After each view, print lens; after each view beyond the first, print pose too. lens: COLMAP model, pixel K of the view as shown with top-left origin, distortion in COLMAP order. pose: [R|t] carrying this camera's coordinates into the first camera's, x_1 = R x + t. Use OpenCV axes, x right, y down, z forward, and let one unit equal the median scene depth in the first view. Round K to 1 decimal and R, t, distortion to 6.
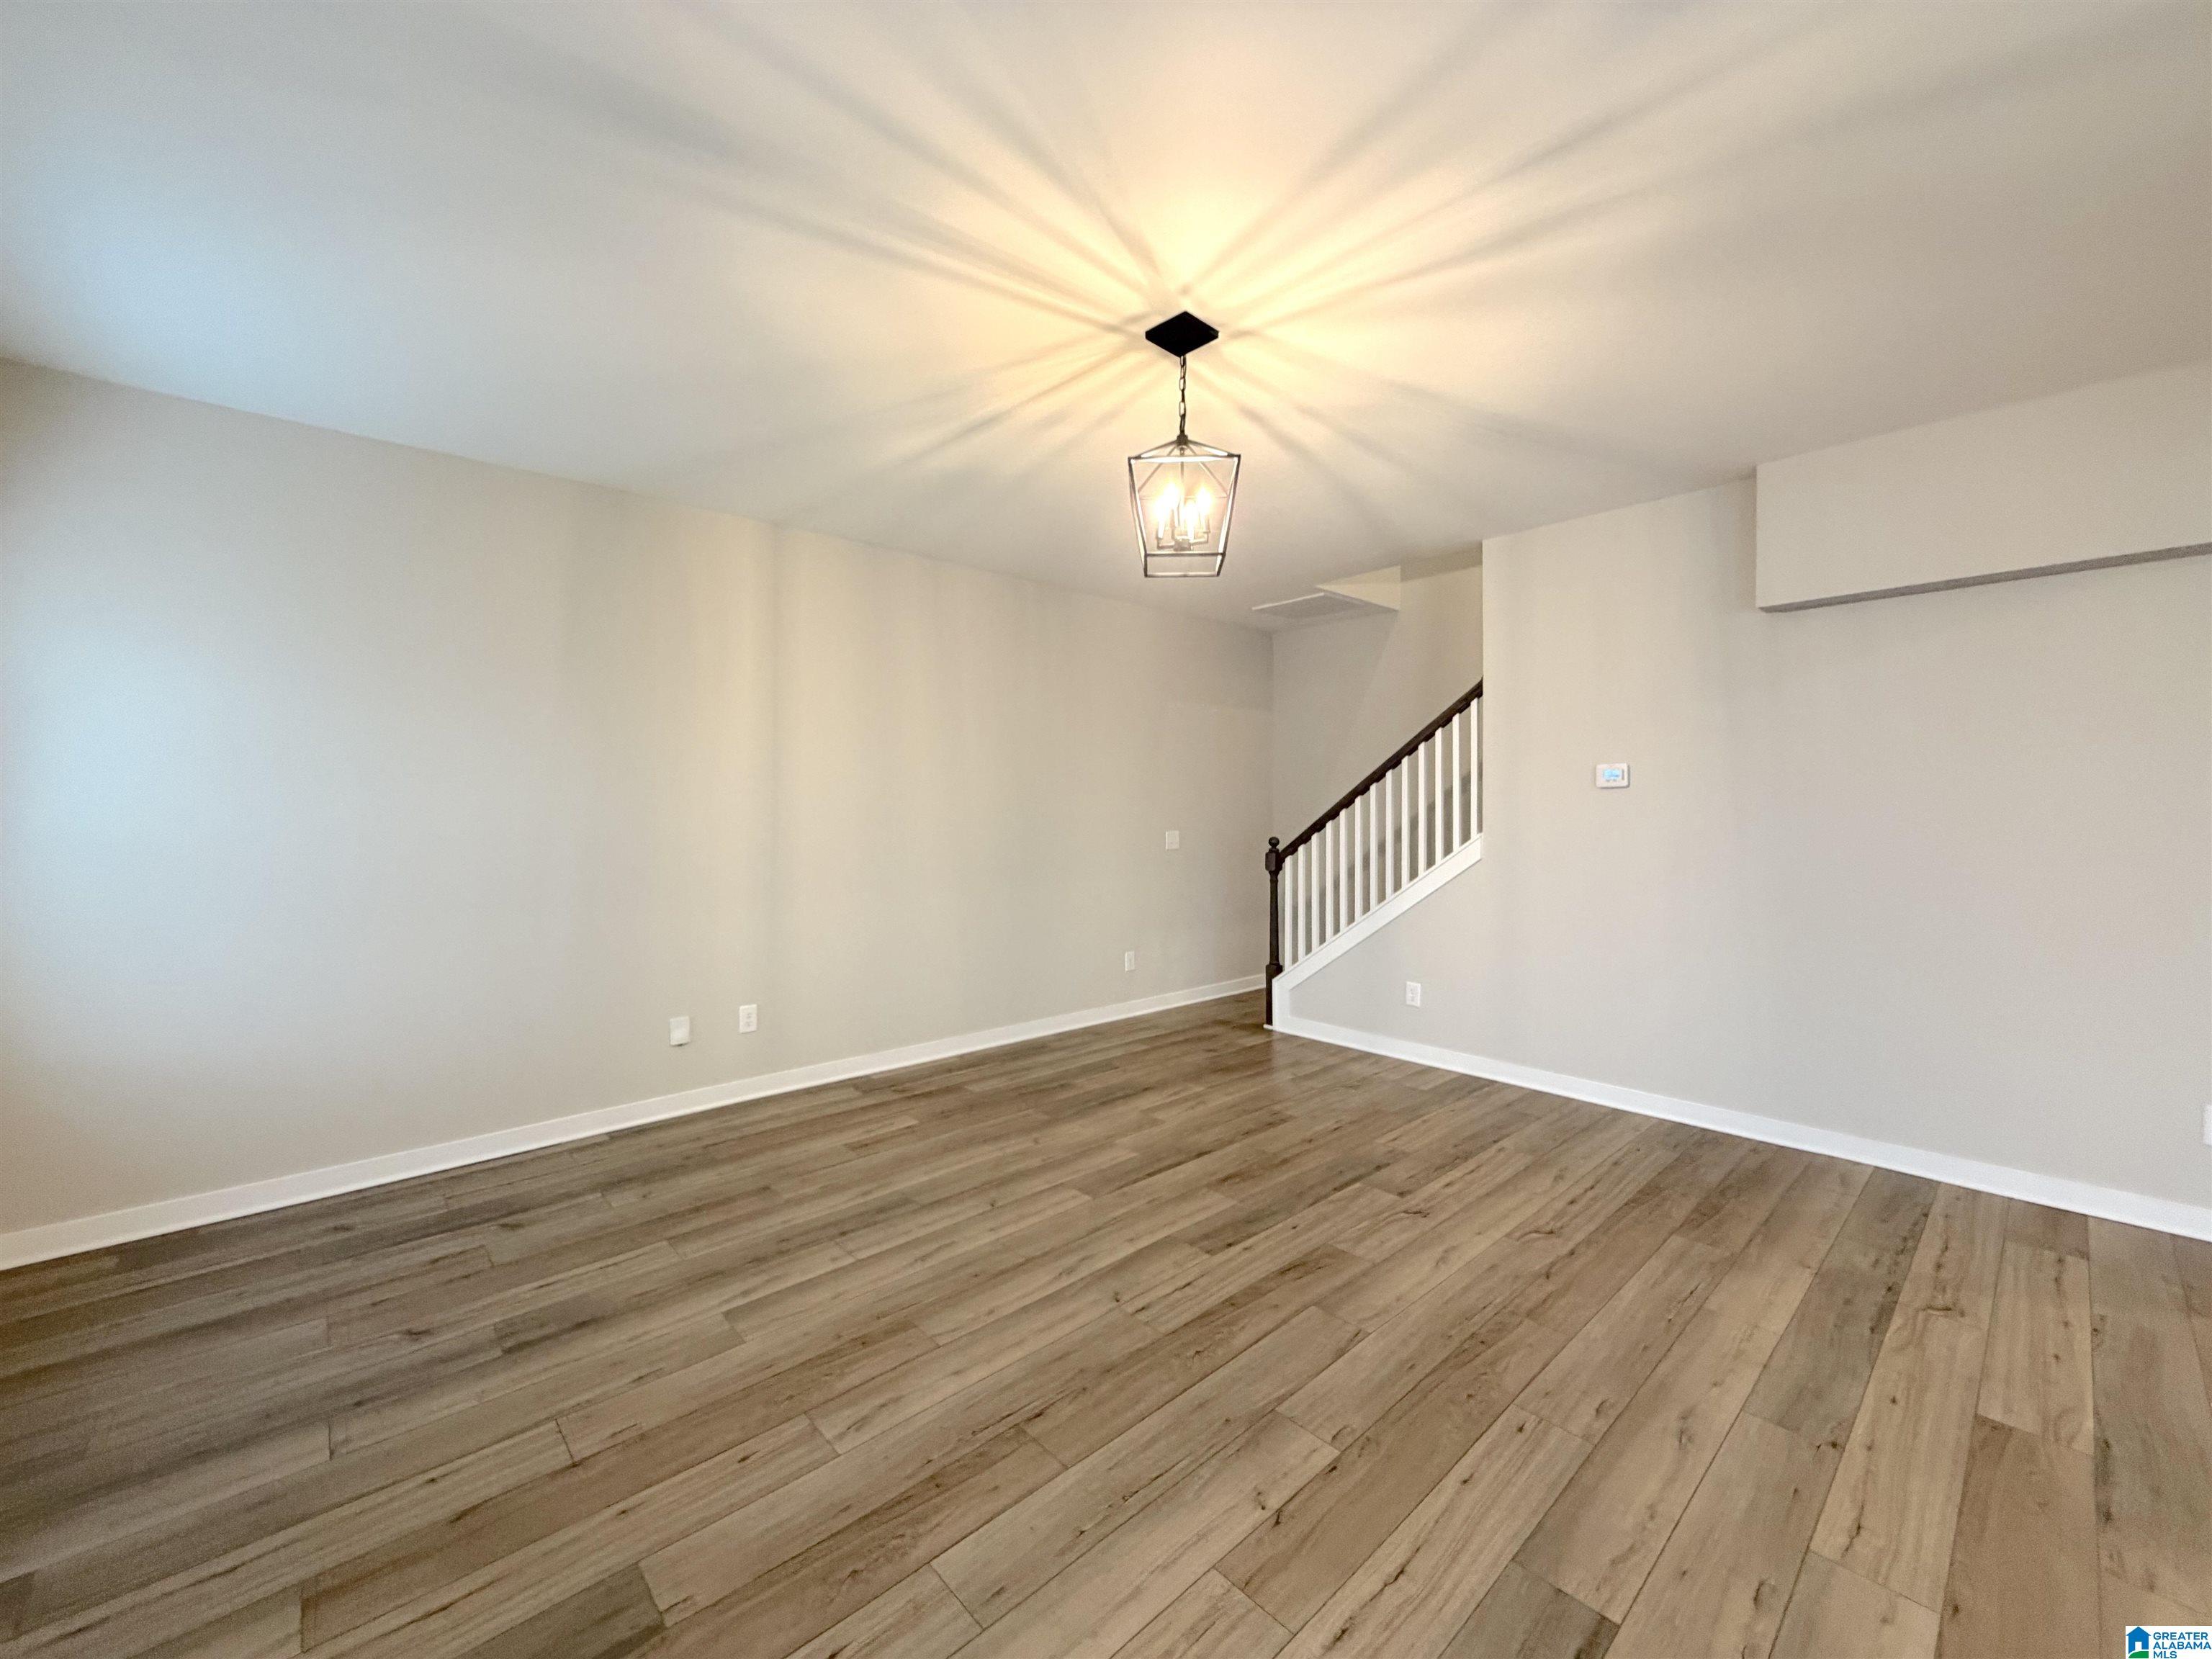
lens RADIAL K [[883.7, 0, 1096.1], [0, 883.7, 826.9], [0, 0, 1]] dist [-0.001736, 0.000219]
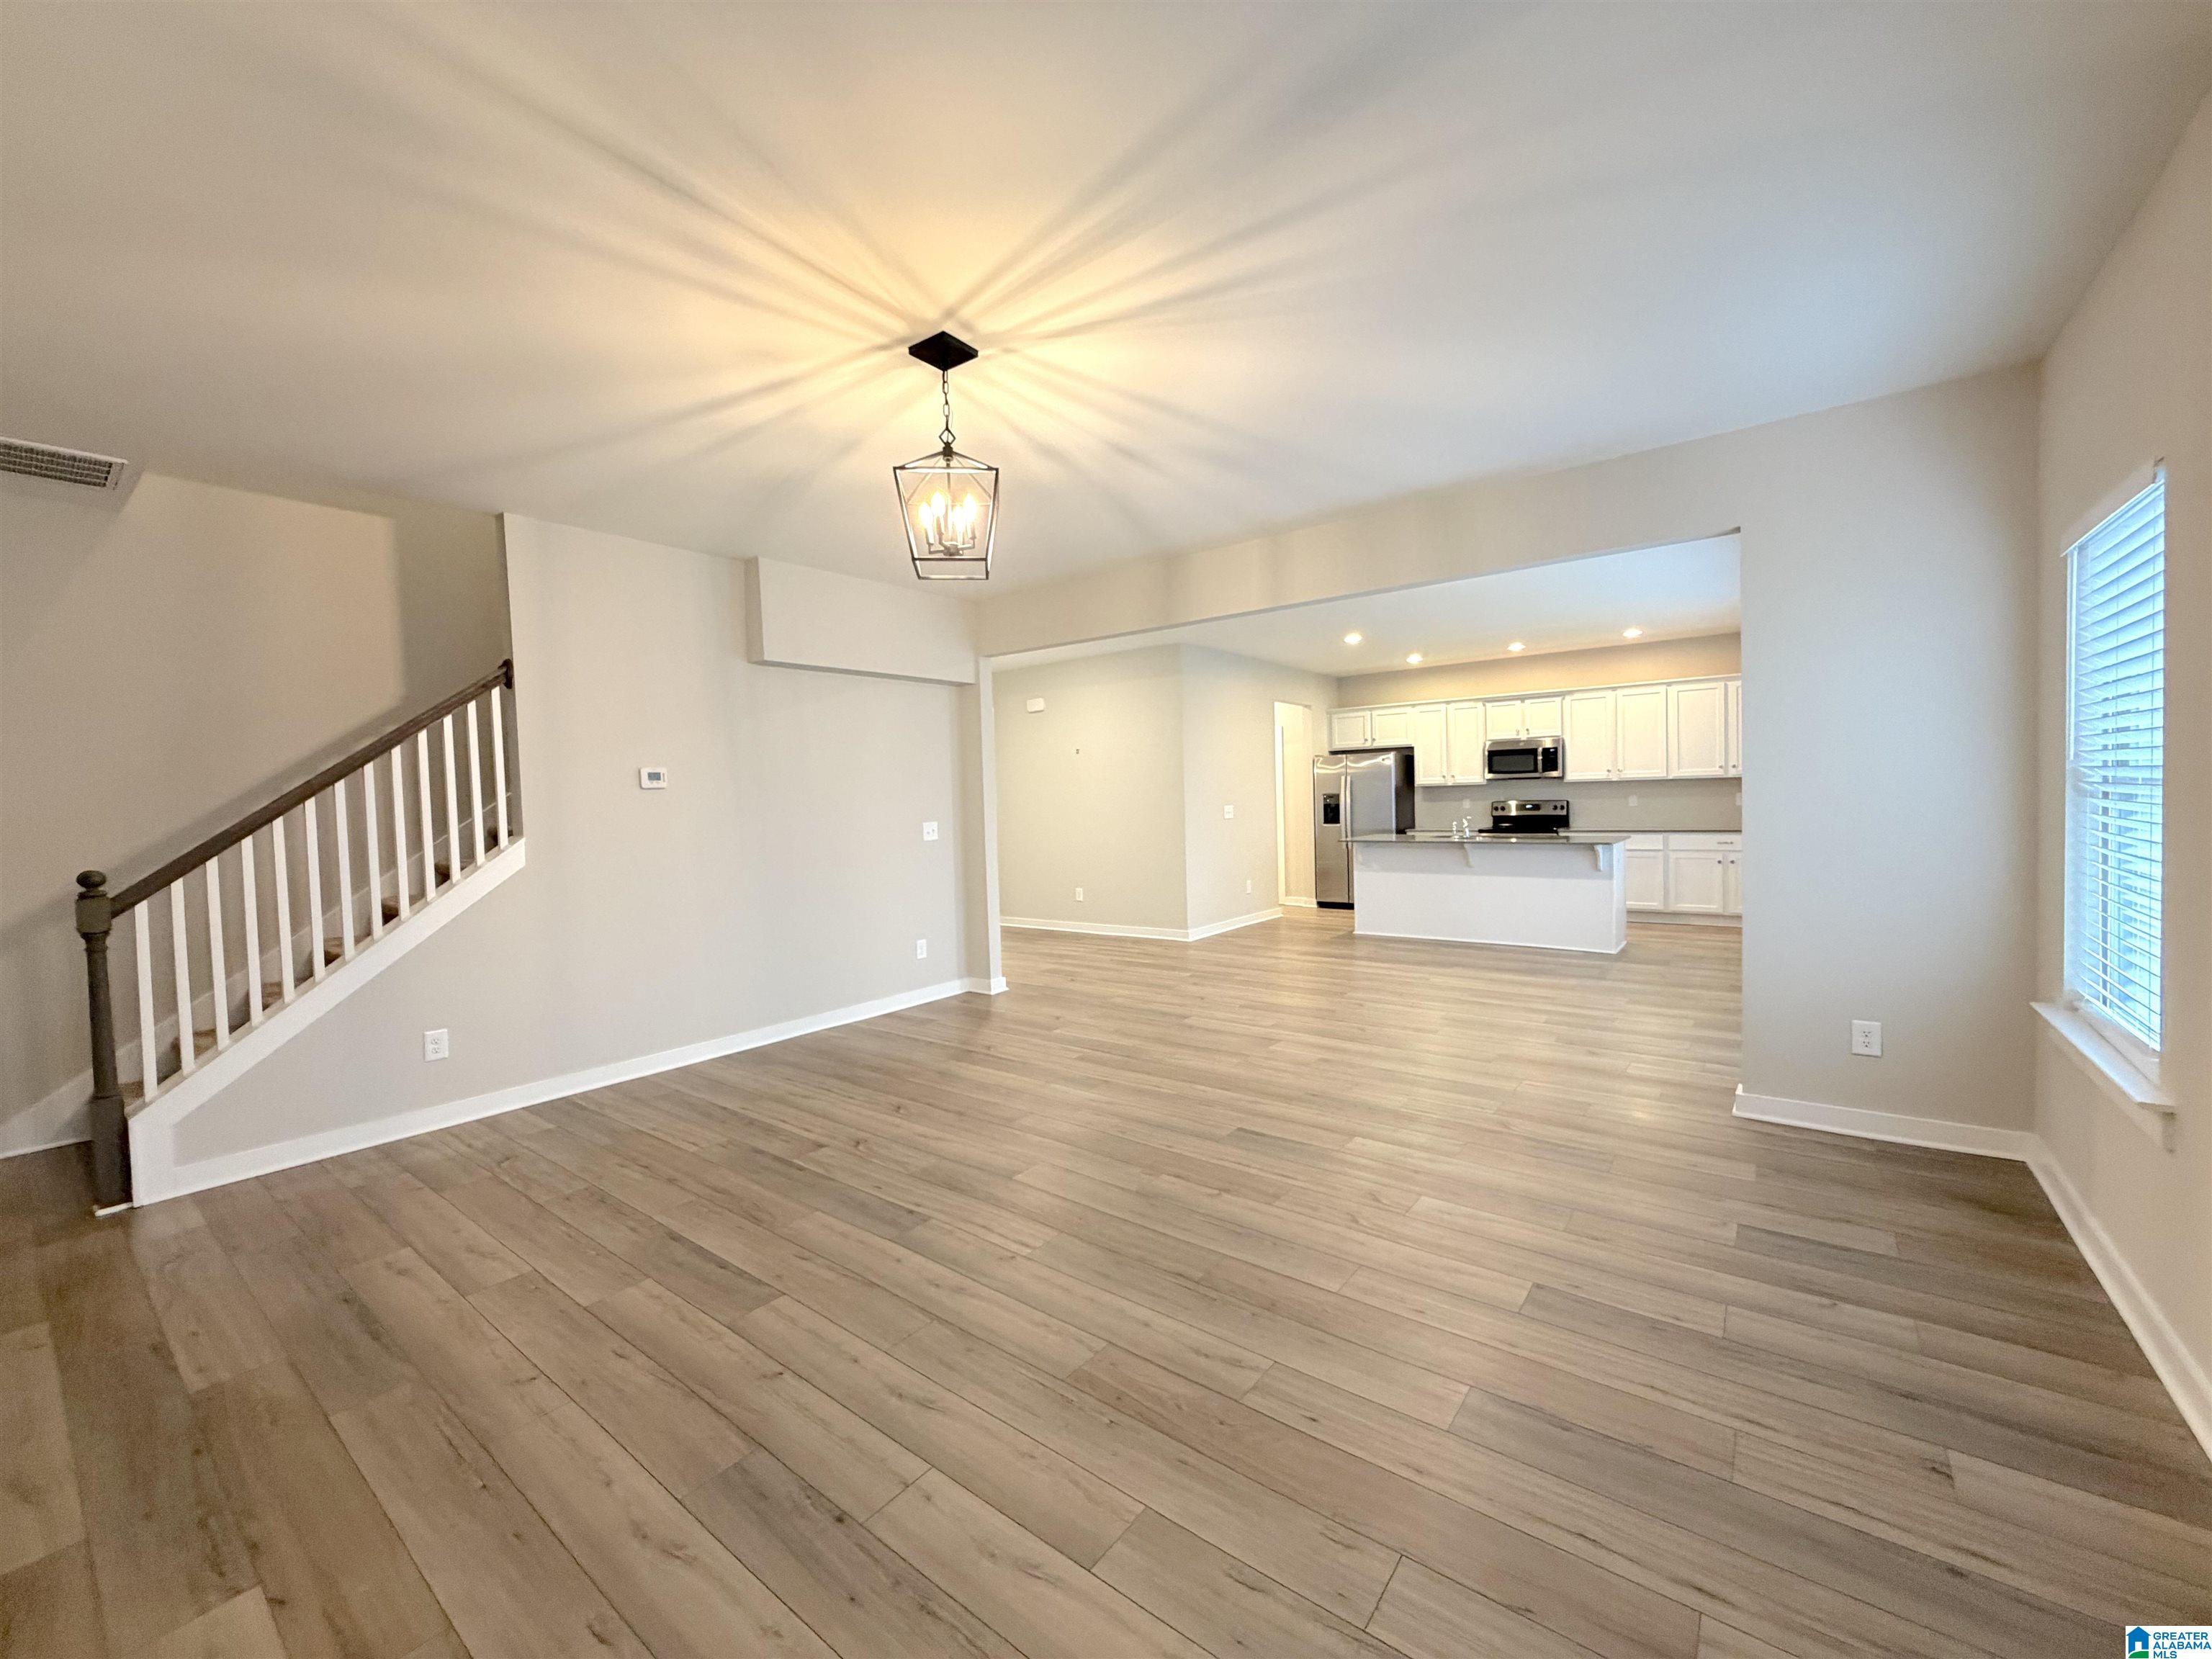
lens RADIAL K [[883.7, 0, 1096.1], [0, 883.7, 826.9], [0, 0, 1]] dist [-0.001736, 0.000219]
pose [[-0.172290, -0.027052, 0.984675, -0.771047], [0.048666, 0.998168, 0.035938, -0.009475], [-0.983843, 0.054112, -0.170658, 0.795625]]
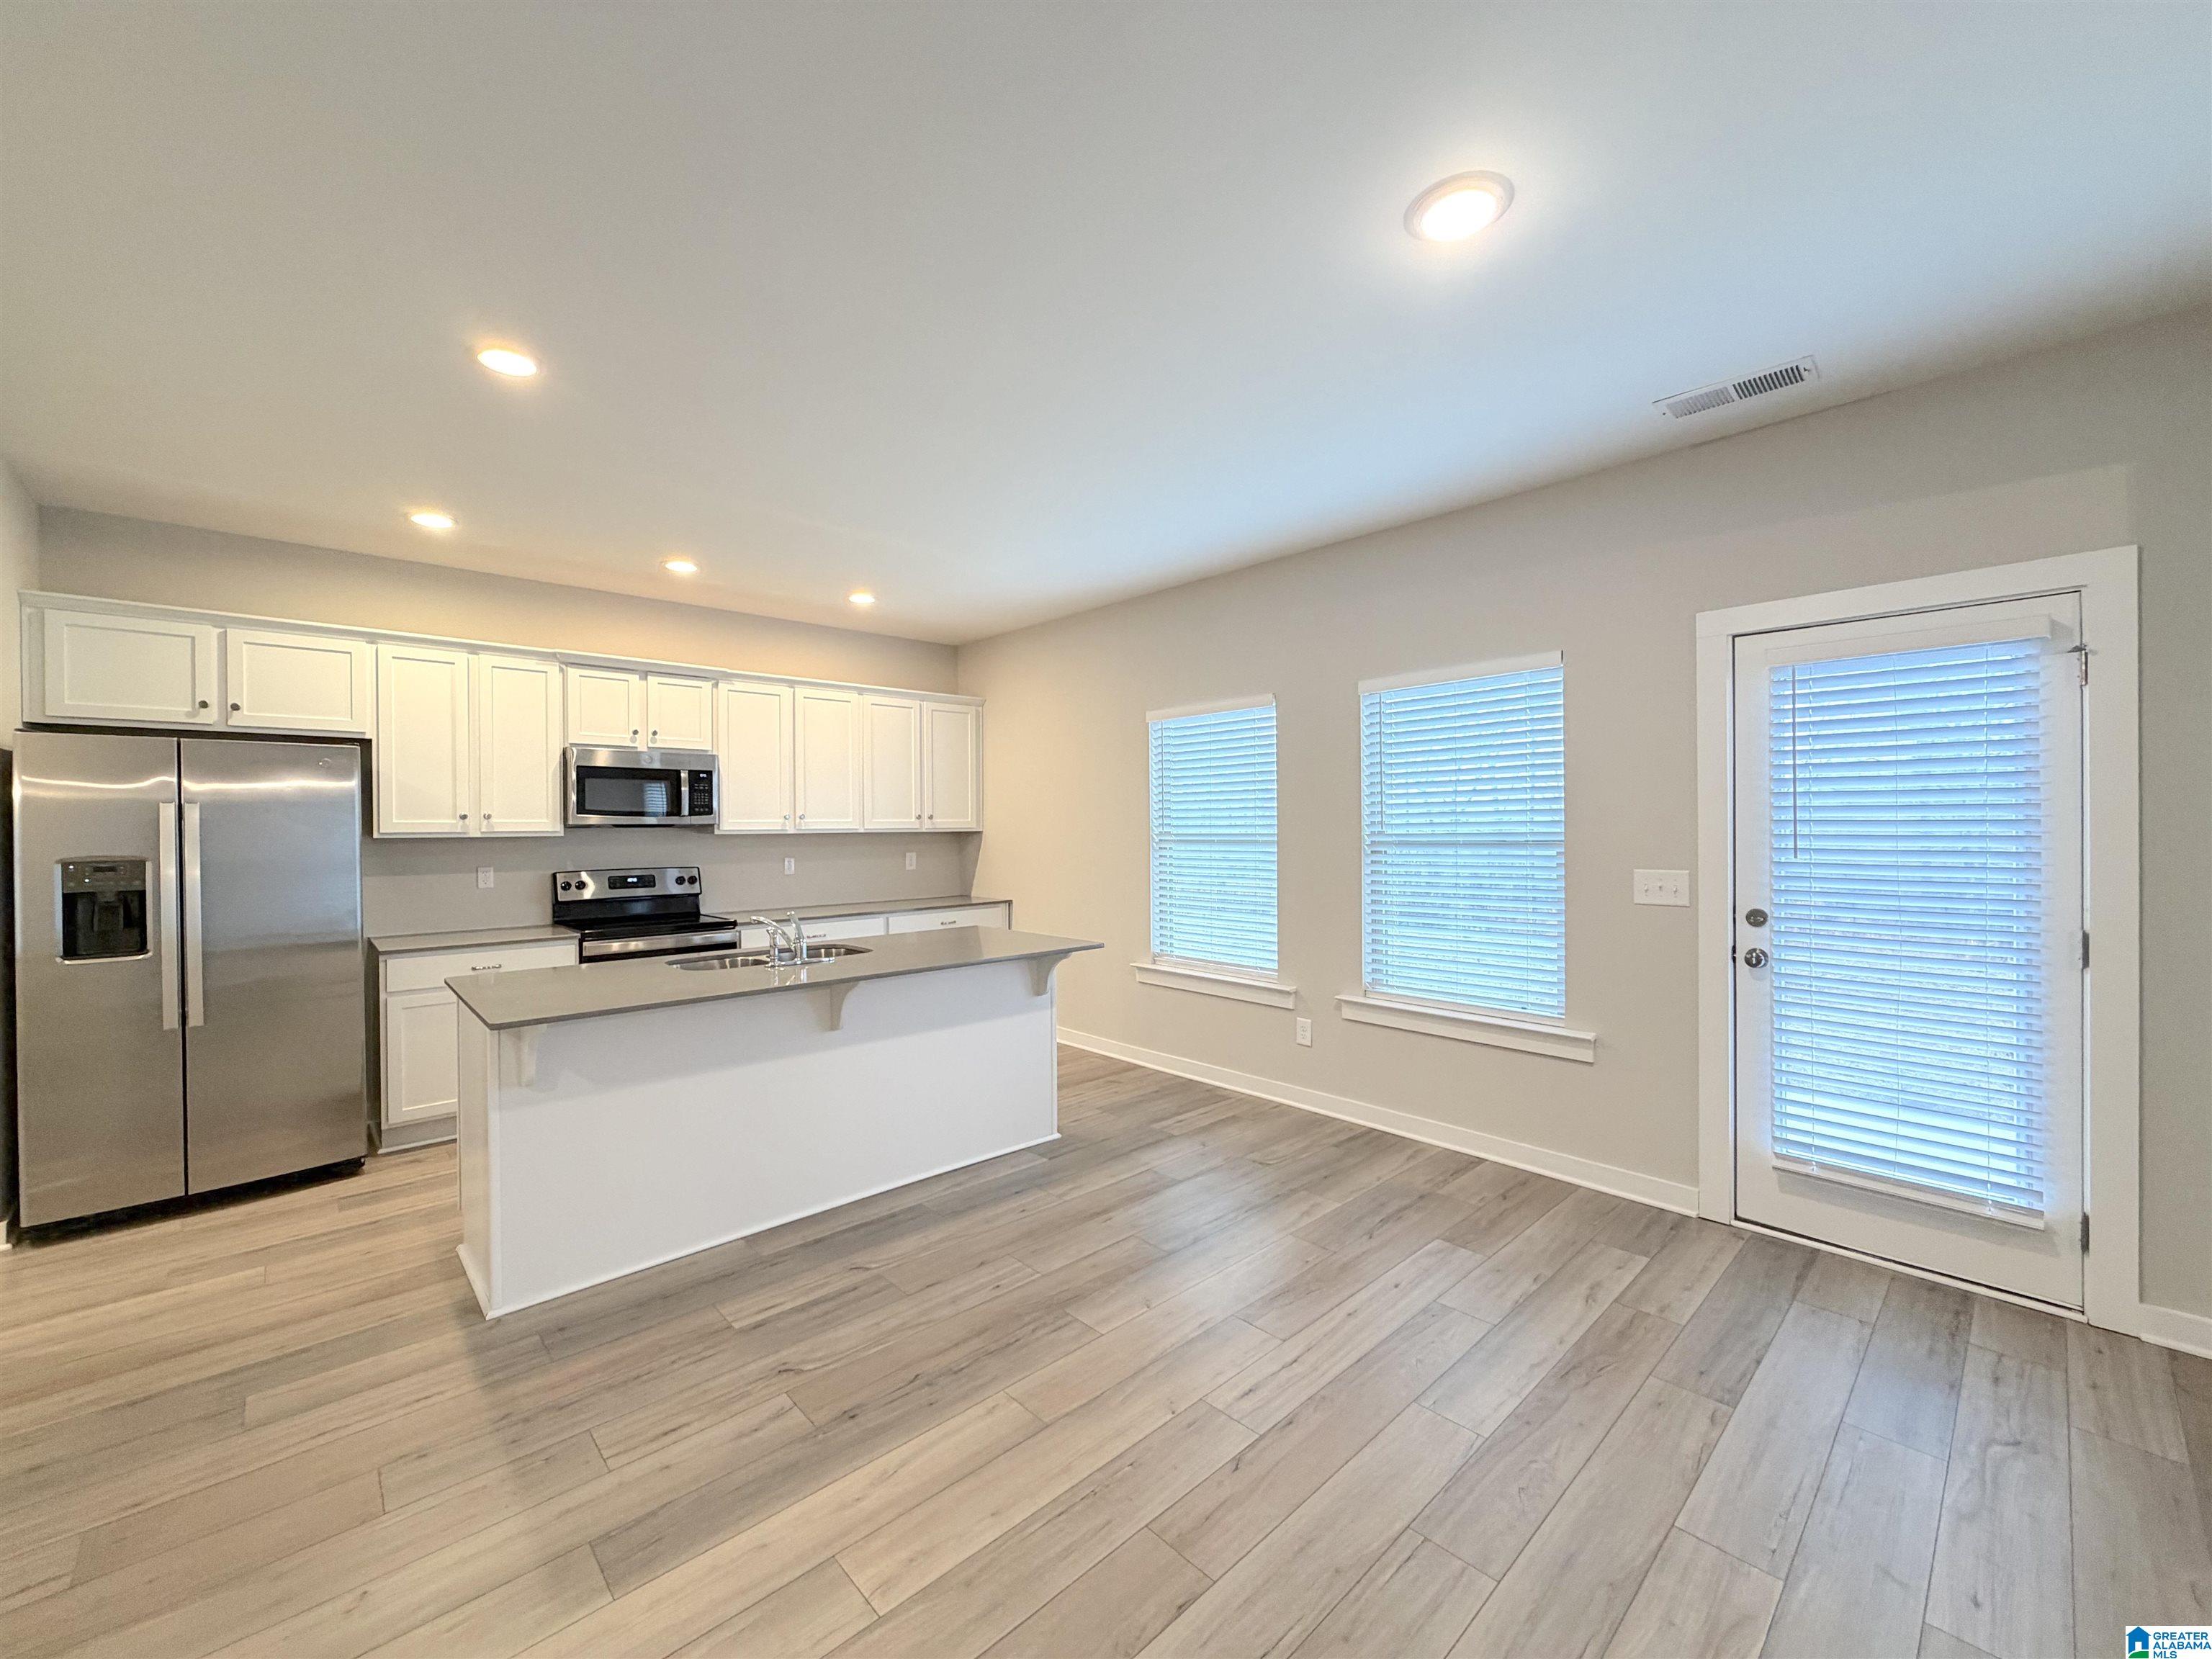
lens RADIAL K [[883.7, 0, 1096.1], [0, 883.7, 826.9], [0, 0, 1]] dist [-0.001736, 0.000219]
pose [[-0.999897, 0.009699, -0.010587, 1.069274], [0.009455, 0.999694, 0.022855, -0.021007], [0.010806, 0.022752, -0.999683, 0.422158]]
